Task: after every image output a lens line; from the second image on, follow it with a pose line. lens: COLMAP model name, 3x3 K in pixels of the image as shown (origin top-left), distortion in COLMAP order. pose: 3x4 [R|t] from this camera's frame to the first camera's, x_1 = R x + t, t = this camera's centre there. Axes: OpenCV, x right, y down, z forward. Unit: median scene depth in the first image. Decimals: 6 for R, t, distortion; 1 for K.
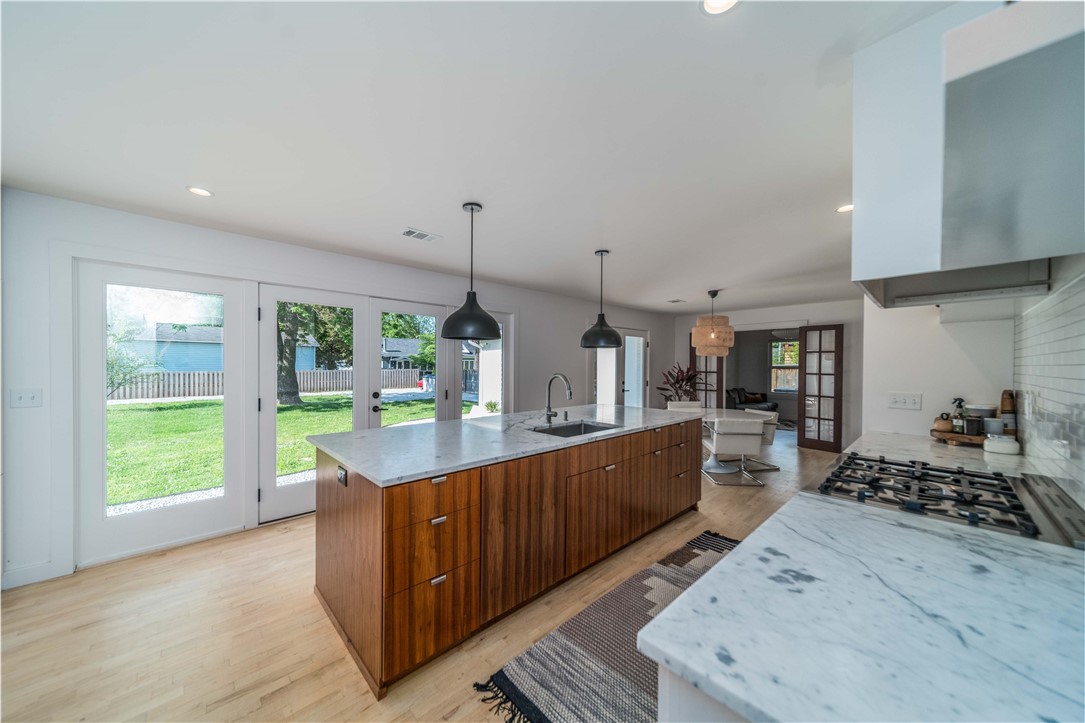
lens RADIAL K [[382.4, 0, 542.3], [0, 382.4, 363.6], [0, 0, 1]] dist [0.003788, 0.000058]
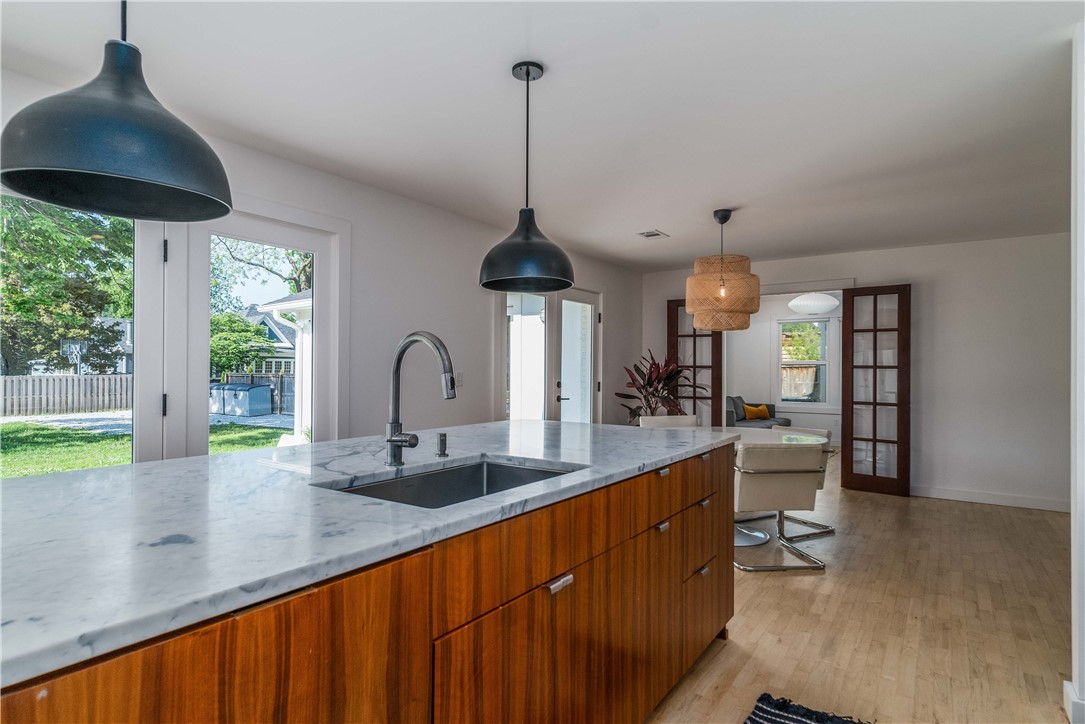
lens RADIAL K [[583.5, 0, 541.6], [0, 583.5, 365.0], [0, 0, 1]] dist [0.011784, 0.000446]
pose [[0.979568, -0.000415, 0.201114, 0.035383], [0.001859, 0.999974, -0.006992, 0.050800], [-0.201106, 0.007223, 0.979543, 0.335453]]
